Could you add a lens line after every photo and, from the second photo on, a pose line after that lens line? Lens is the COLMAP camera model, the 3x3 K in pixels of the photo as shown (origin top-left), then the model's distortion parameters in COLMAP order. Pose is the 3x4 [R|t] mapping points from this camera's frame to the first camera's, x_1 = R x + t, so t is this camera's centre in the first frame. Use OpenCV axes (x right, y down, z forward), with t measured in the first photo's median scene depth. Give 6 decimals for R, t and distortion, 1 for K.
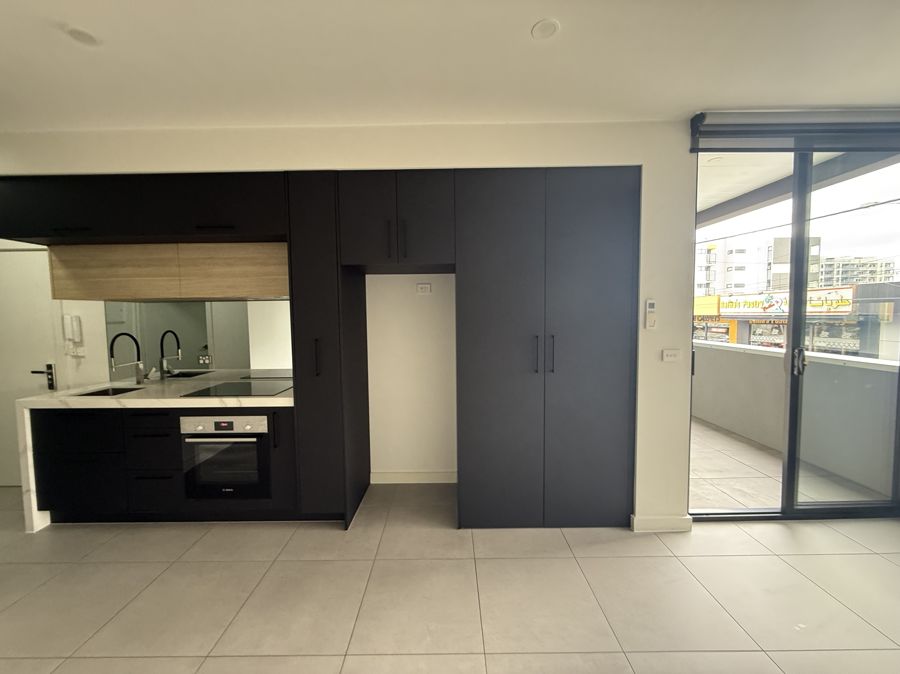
lens RADIAL K [[362.0, 0, 450.0], [0, 362.0, 337.0], [0, 0, 1]] dist [-0.002864, 0.000146]
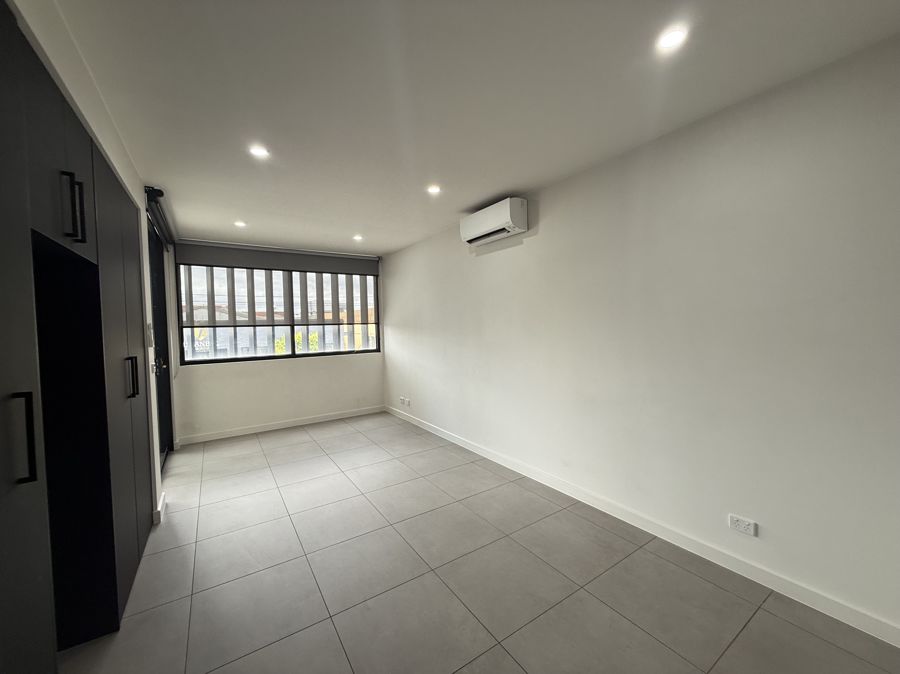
lens RADIAL K [[362.0, 0, 450.0], [0, 362.0, 337.0], [0, 0, 1]] dist [-0.002864, 0.000146]
pose [[-0.546698, -0.004197, 0.837319, -0.874681], [0.082964, 0.994795, 0.059154, -0.035905], [-0.833210, 0.101807, -0.543505, 0.726682]]
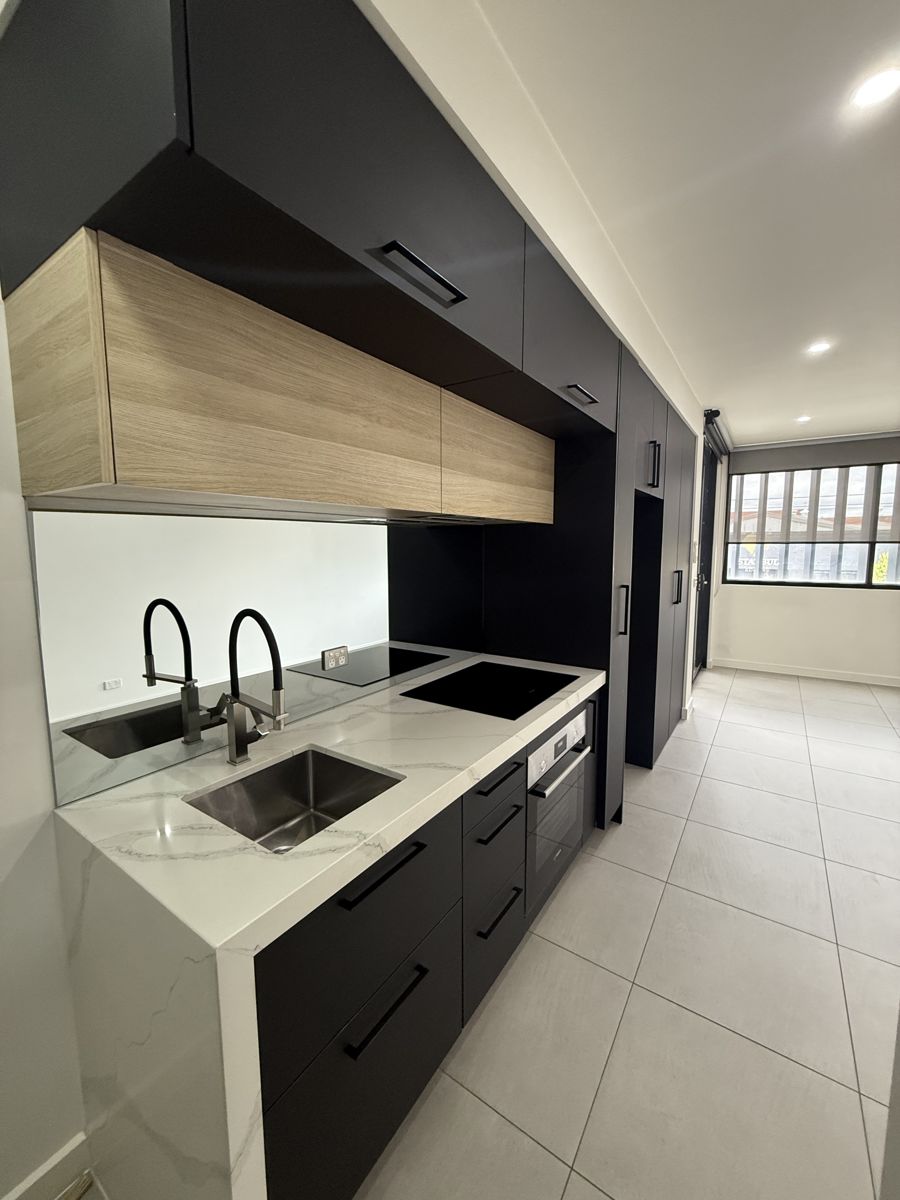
lens RADIAL K [[482.7, 0, 450.0], [0, 482.7, 600.0], [0, 0, 1]] dist [-0.002864, 0.000146]
pose [[0.558868, -0.084424, 0.824948, -1.241902], [0.051351, 0.996418, 0.067183, -0.042649], [-0.827665, 0.004816, 0.561201, 0.664672]]
